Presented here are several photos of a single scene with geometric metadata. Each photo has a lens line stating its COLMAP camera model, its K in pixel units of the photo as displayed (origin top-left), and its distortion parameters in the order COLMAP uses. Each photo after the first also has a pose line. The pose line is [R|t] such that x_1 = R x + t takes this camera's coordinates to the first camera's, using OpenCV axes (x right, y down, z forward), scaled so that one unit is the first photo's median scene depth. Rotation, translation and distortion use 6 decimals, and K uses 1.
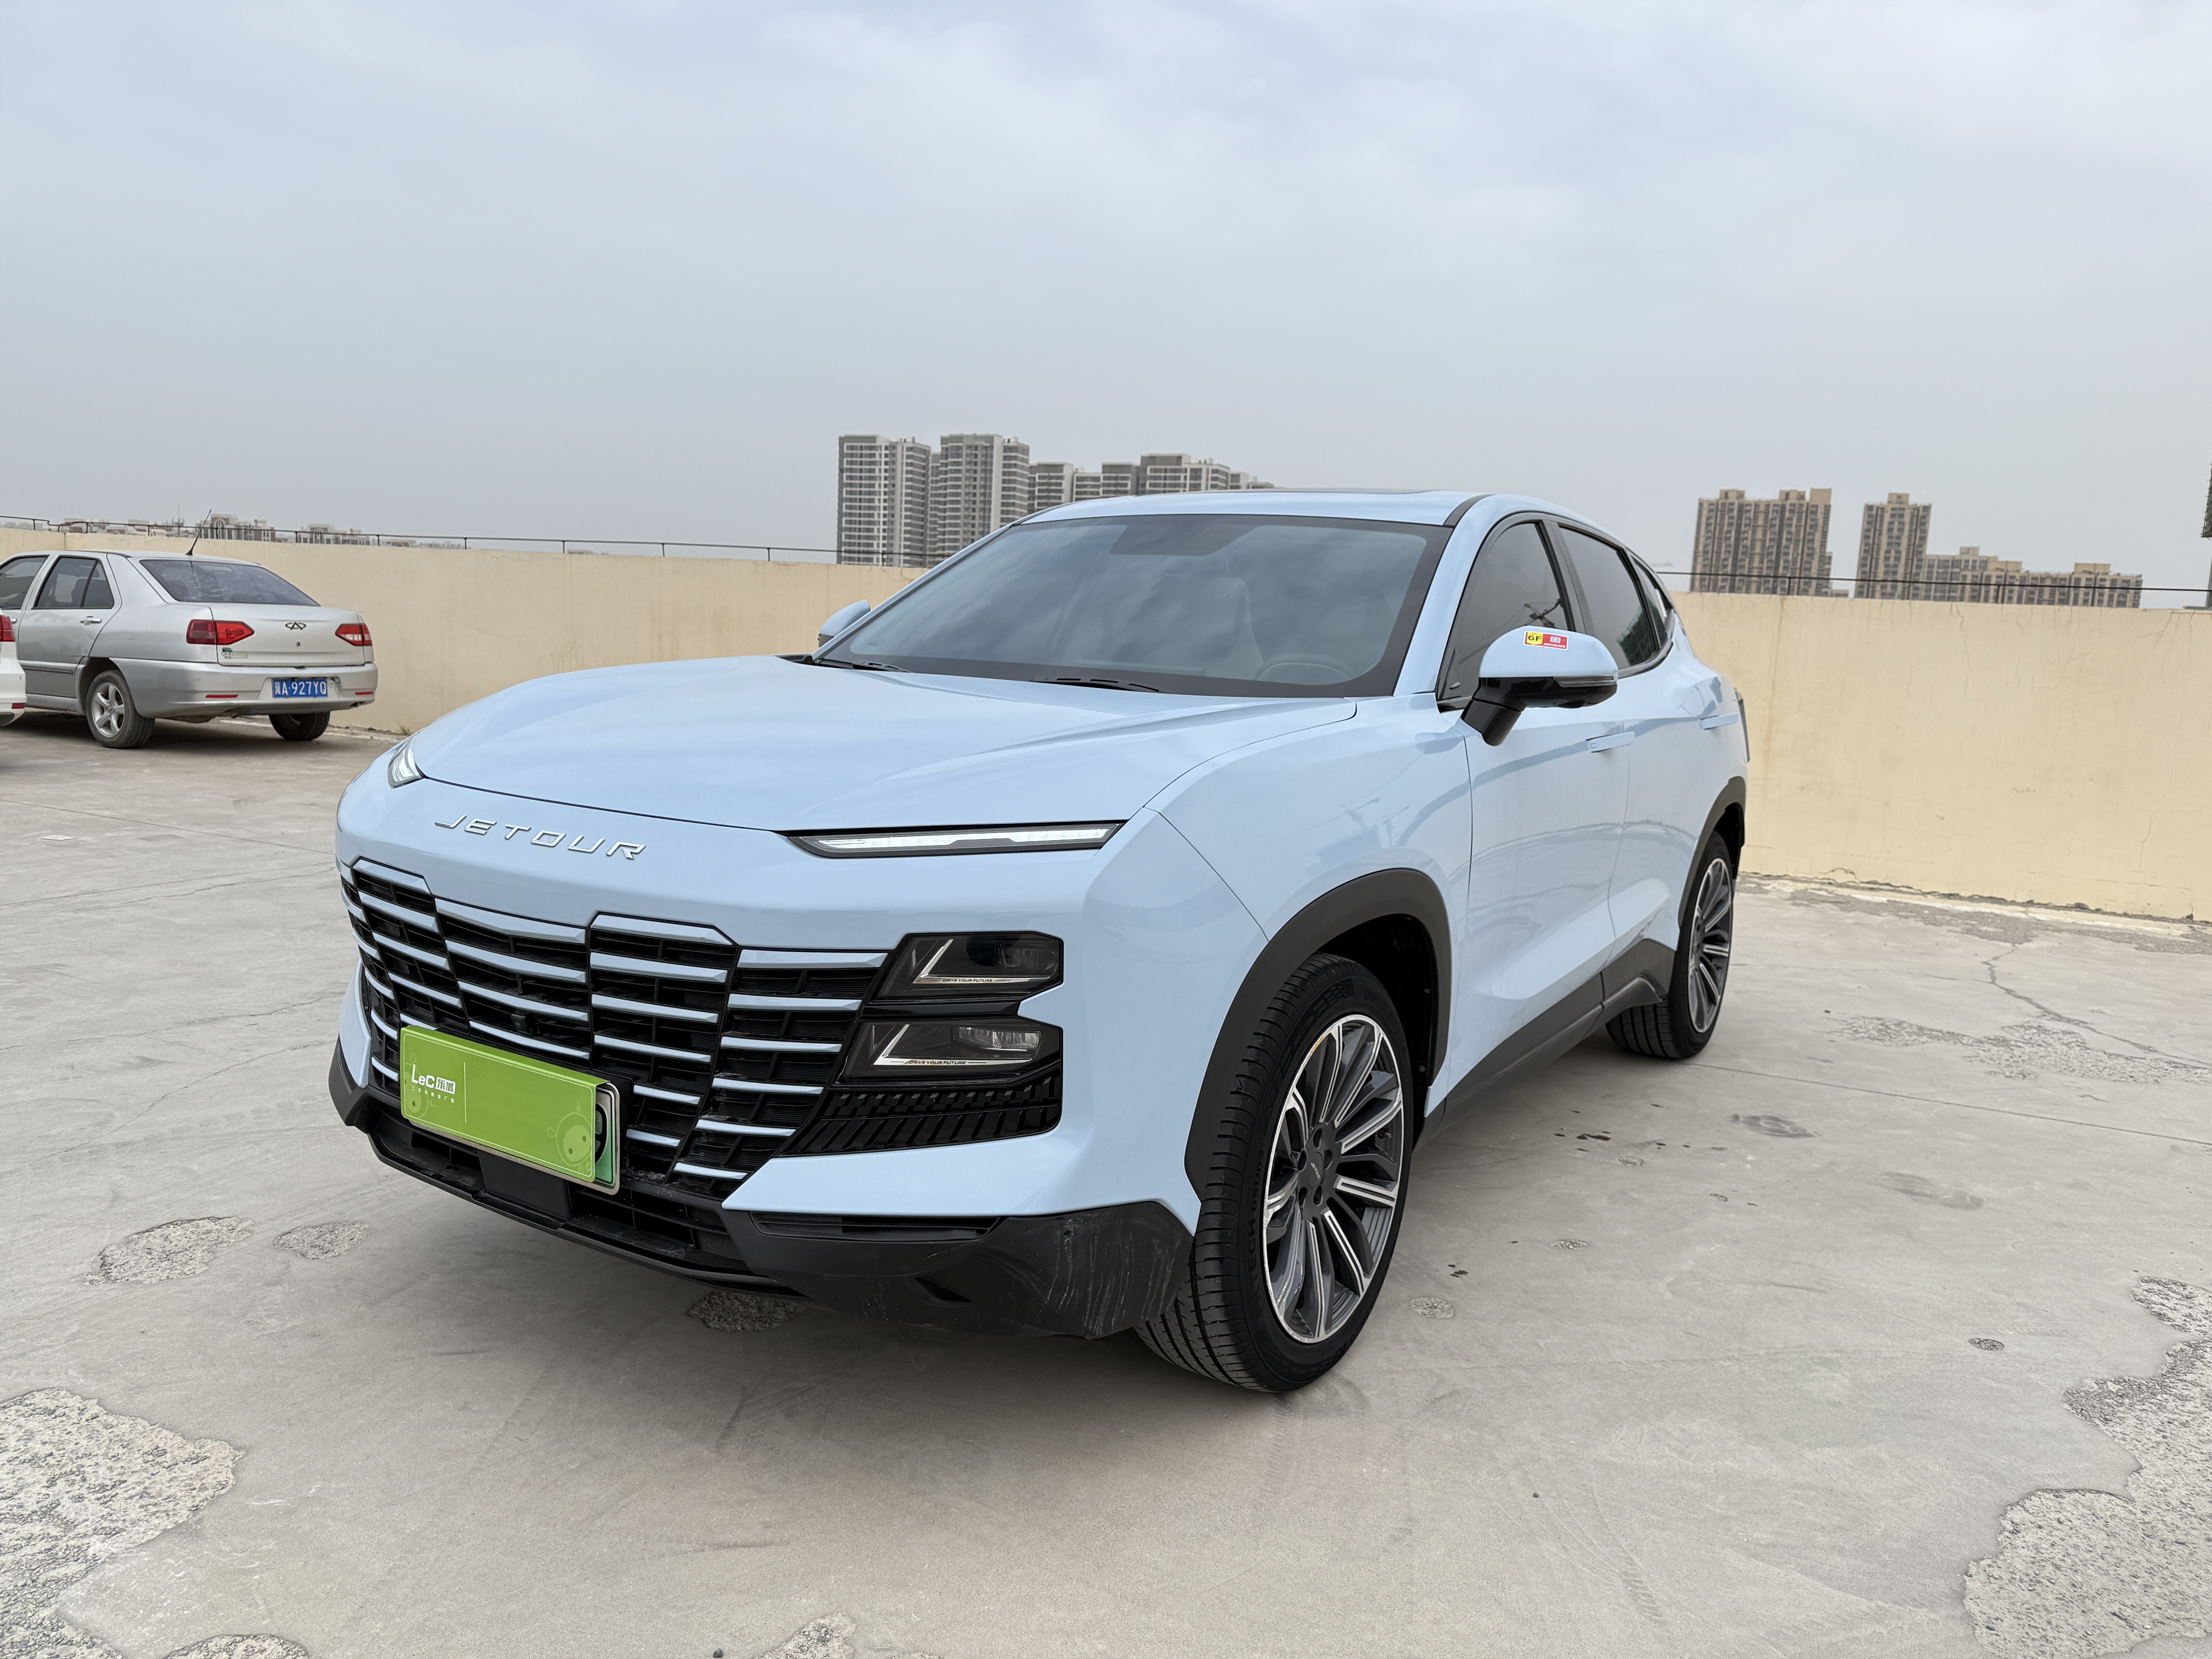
lens RADIAL K [[1552.3, 0, 1116.8], [0, 1552.3, 837.1], [0, 0, 1]] dist [0.026939, -0.032321]
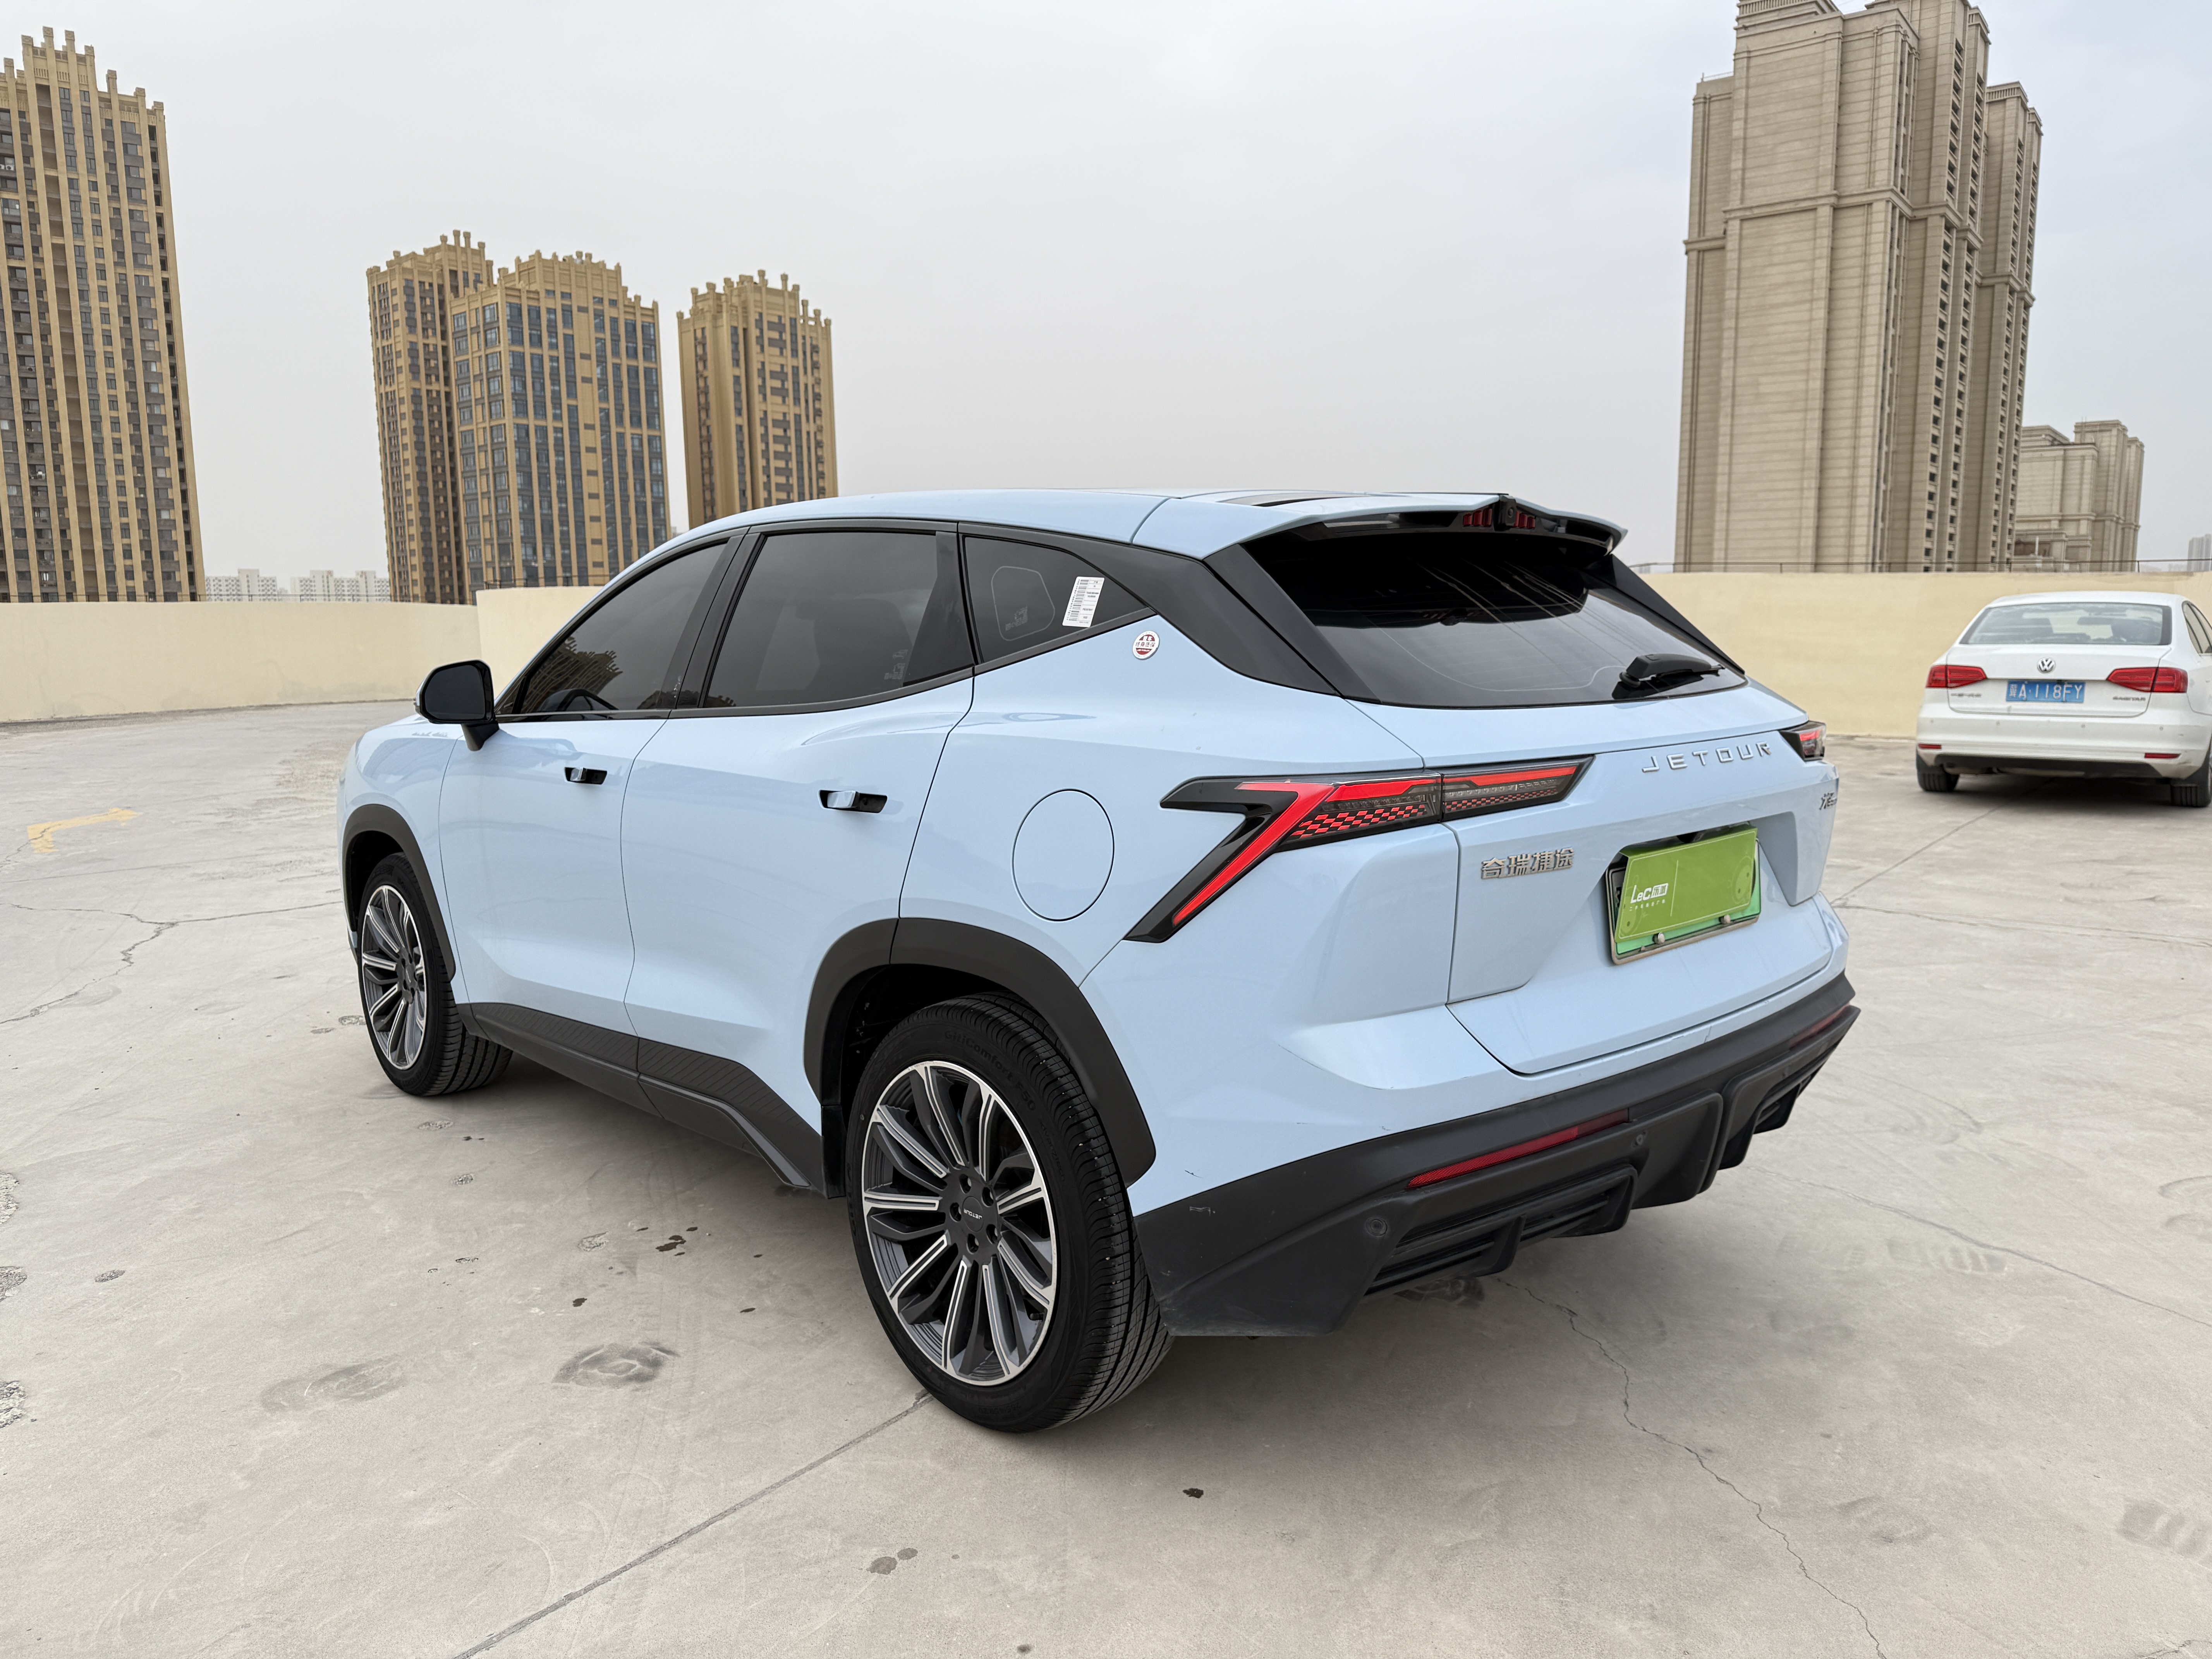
lens RADIAL K [[1552.3, 0, 1111.8], [0, 1552.3, 861.1], [0, 0, 1]] dist [0.026939, -0.032321]
pose [[-0.237698, 0.103738, -0.965784, 1.482396], [-0.127257, 0.982385, 0.136841, -0.230488], [0.962967, 0.155429, -0.220309, 1.945547]]
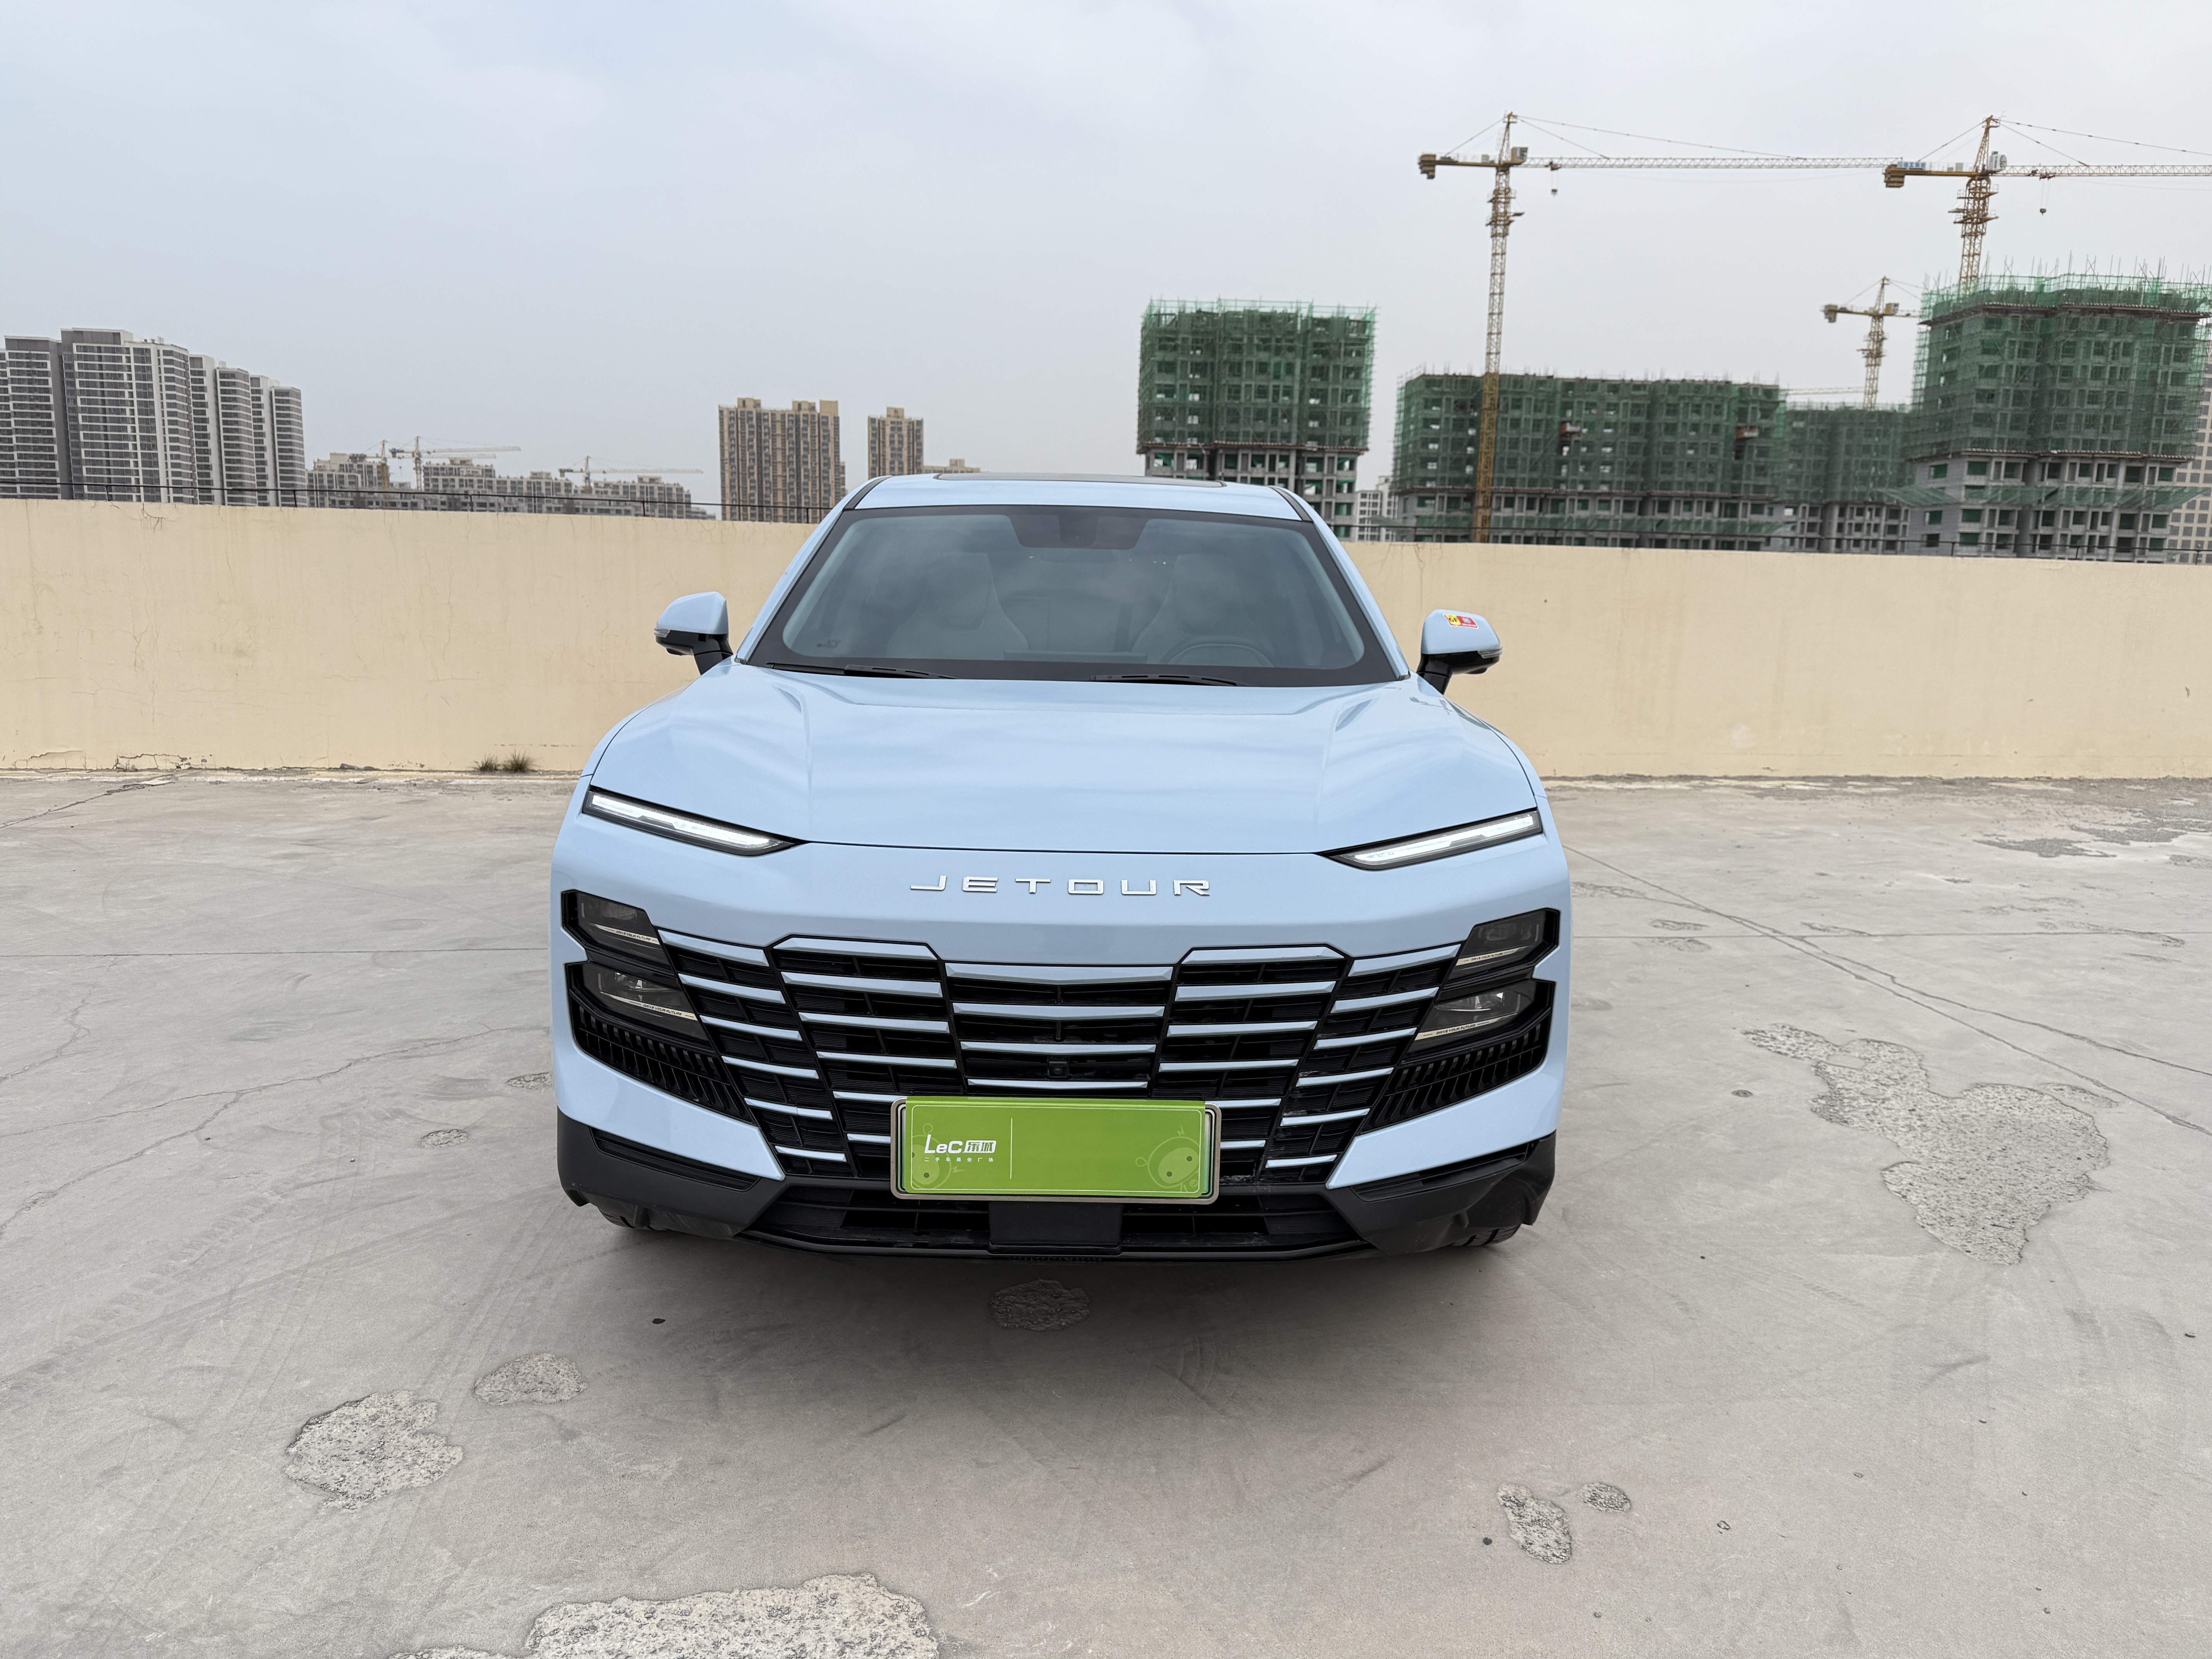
lens RADIAL K [[1552.3, 0, 1098.2], [0, 1552.3, 824.0], [0, 0, 1]] dist [0.026939, -0.032321]
pose [[0.834774, -0.117335, 0.537945, -0.709490], [0.090467, 0.992980, 0.076201, -0.092176], [-0.543110, -0.014944, 0.839529, 0.108875]]
